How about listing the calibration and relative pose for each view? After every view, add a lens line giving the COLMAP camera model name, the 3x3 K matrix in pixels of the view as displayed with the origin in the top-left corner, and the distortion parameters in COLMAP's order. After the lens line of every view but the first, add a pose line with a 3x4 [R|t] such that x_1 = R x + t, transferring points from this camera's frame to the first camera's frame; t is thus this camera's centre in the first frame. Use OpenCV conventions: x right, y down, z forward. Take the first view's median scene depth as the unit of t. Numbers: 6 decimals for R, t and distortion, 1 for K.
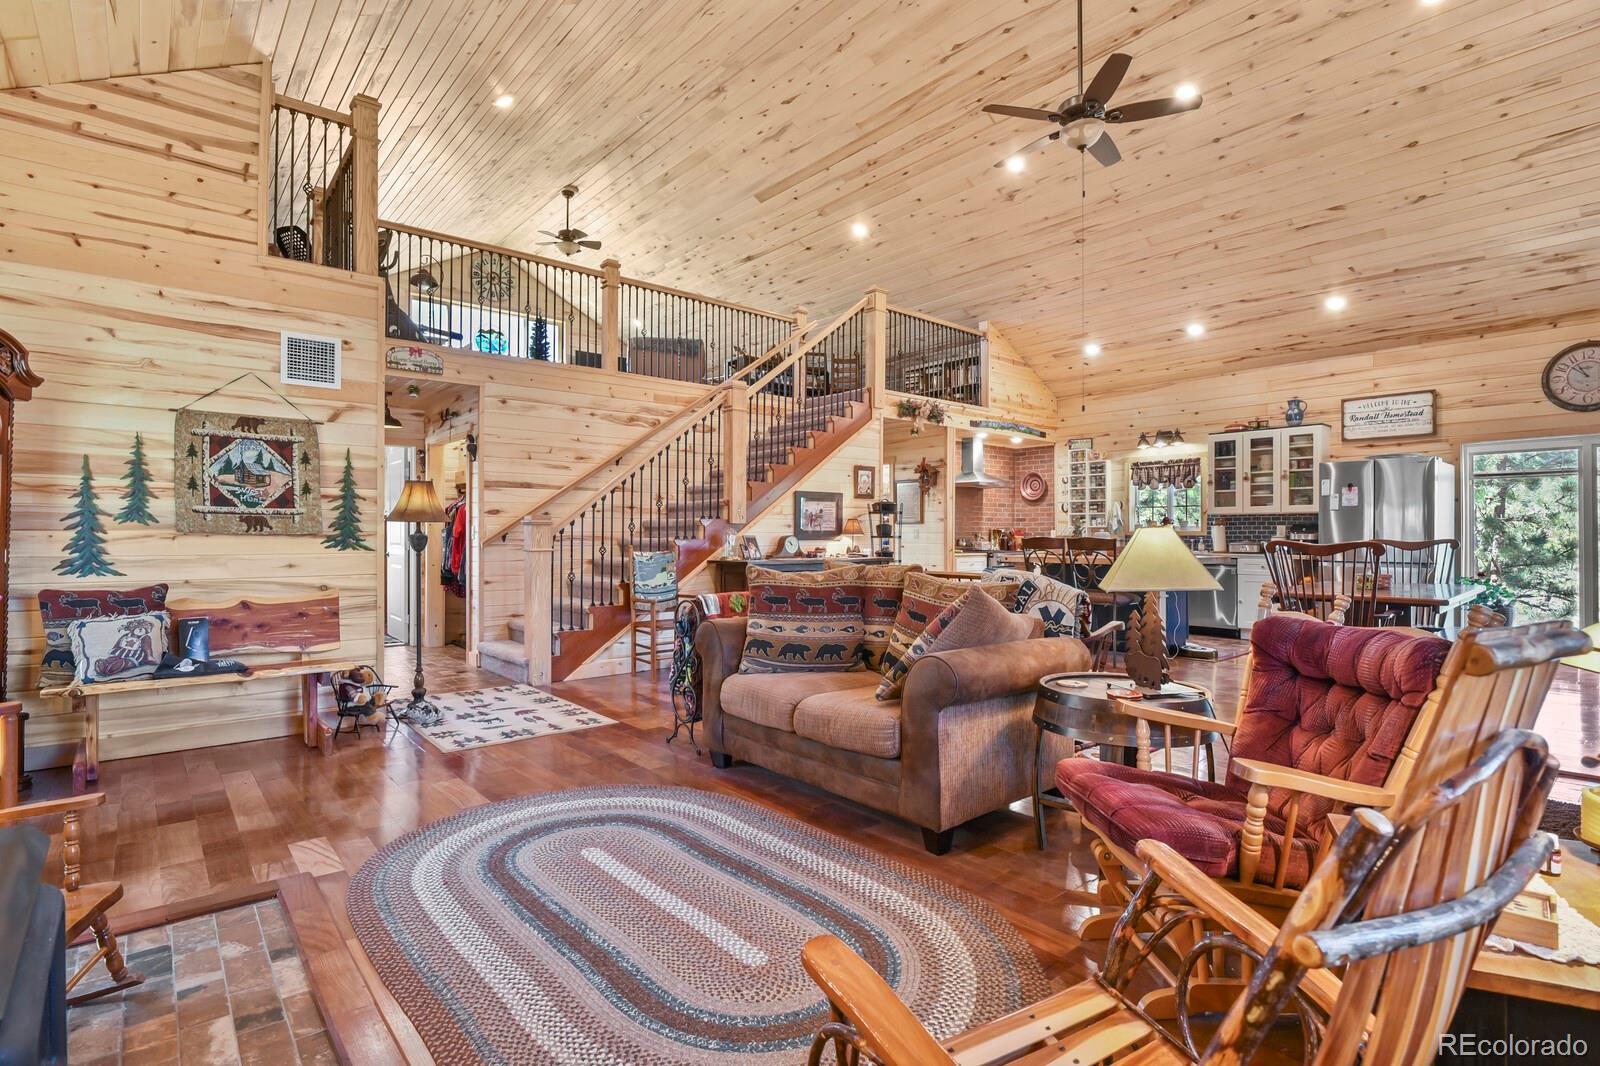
lens RADIAL K [[777.2, 0, 811.6], [0, 777.2, 533.1], [0, 0, 1]] dist [-0.005780, -0.007139]
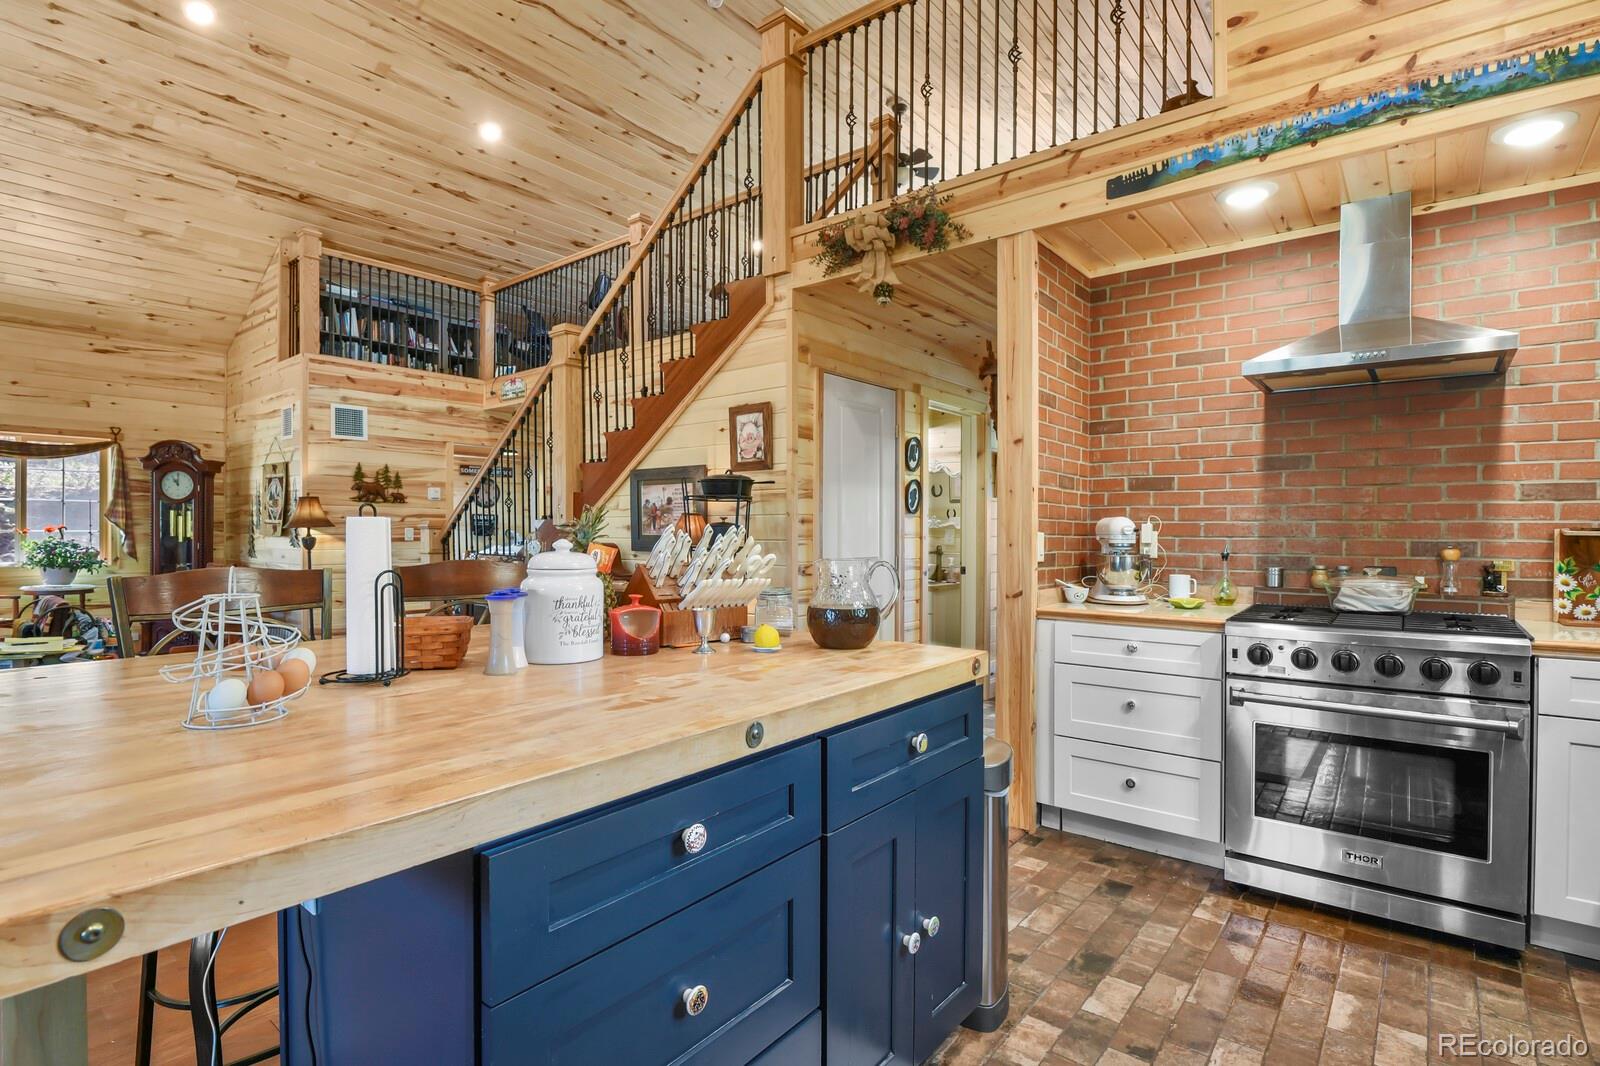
lens RADIAL K [[777.2, 0, 806.3], [0, 777.2, 533.8], [0, 0, 1]] dist [-0.005780, -0.007139]
pose [[0.171335, 0.005449, -0.985198, 0.588672], [-0.001269, 0.999985, 0.005310, -0.007286], [0.985212, 0.000341, 0.171340, 0.997831]]
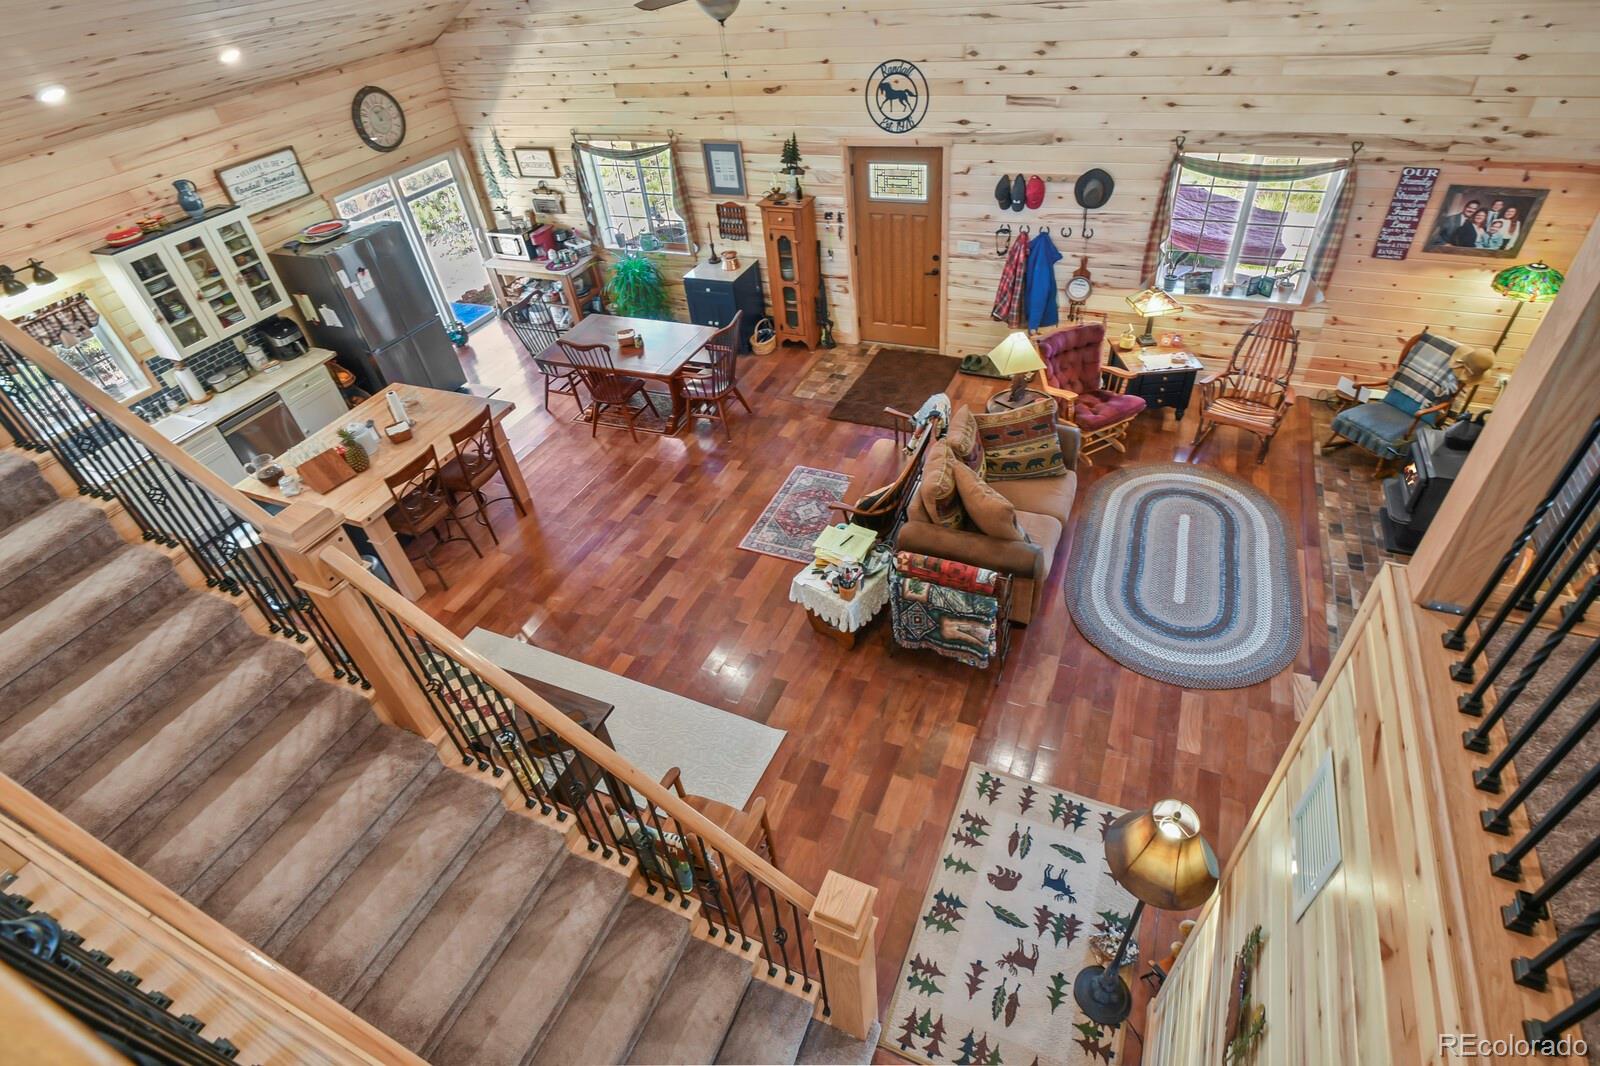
lens RADIAL K [[777.2, 0, 805.1], [0, 777.2, 526.7], [0, 0, 1]] dist [-0.005780, -0.007139]
pose [[-0.419473, -0.545817, 0.725345, -0.418410], [0.086463, 0.771387, 0.630465, -0.360278], [-0.903641, 0.327178, -0.276383, 0.811211]]
